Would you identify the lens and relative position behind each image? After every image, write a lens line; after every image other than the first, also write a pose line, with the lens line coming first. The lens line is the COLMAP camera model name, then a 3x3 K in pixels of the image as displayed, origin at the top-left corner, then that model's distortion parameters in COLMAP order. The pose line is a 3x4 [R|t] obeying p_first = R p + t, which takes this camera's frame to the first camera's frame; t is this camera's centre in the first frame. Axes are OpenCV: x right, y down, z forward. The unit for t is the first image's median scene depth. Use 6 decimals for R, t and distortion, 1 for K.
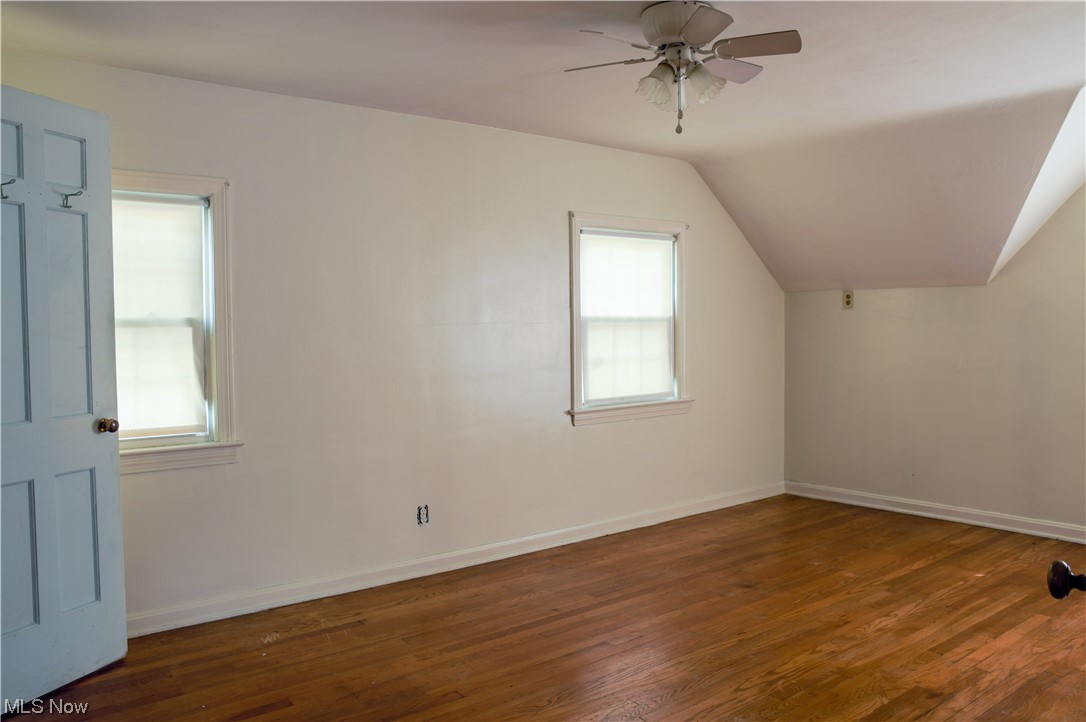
lens RADIAL K [[835.1, 0, 543.0], [0, 835.1, 361.0], [0, 0, 1]] dist [-0.127114, 0.111901]
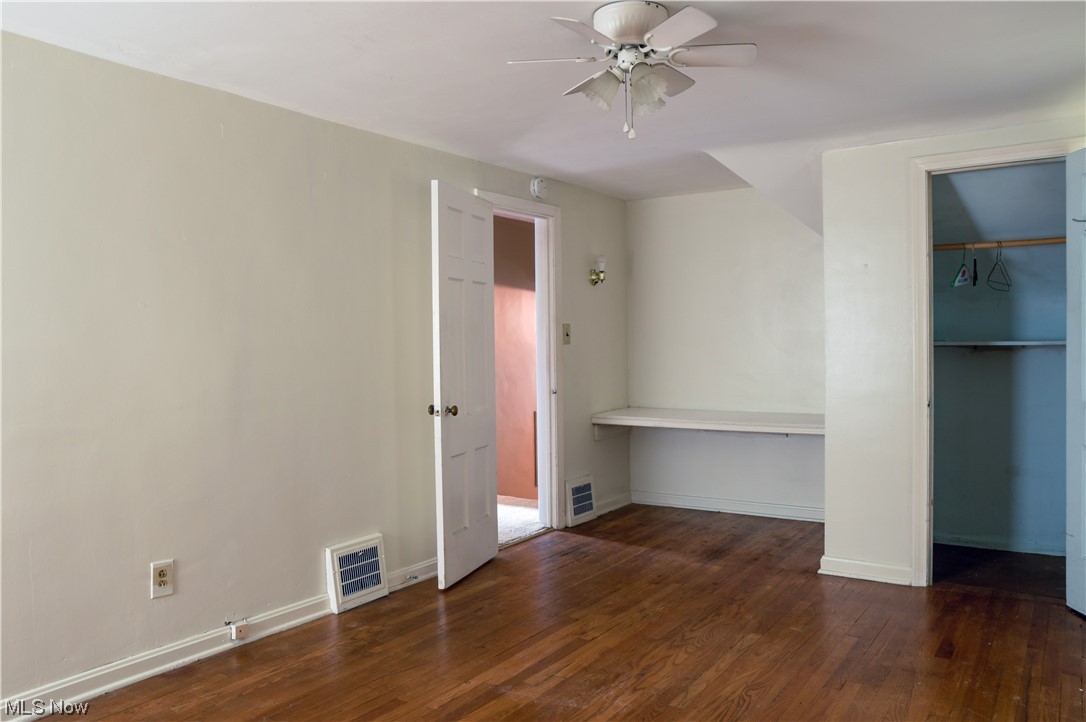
lens RADIAL K [[835.1, 0, 543.0], [0, 835.1, 361.0], [0, 0, 1]] dist [-0.127114, 0.111901]
pose [[-0.952103, 0.027490, -0.304539, 0.552954], [0.007243, 0.997699, 0.067417, -0.078890], [0.305691, 0.061982, -0.950111, 1.853858]]
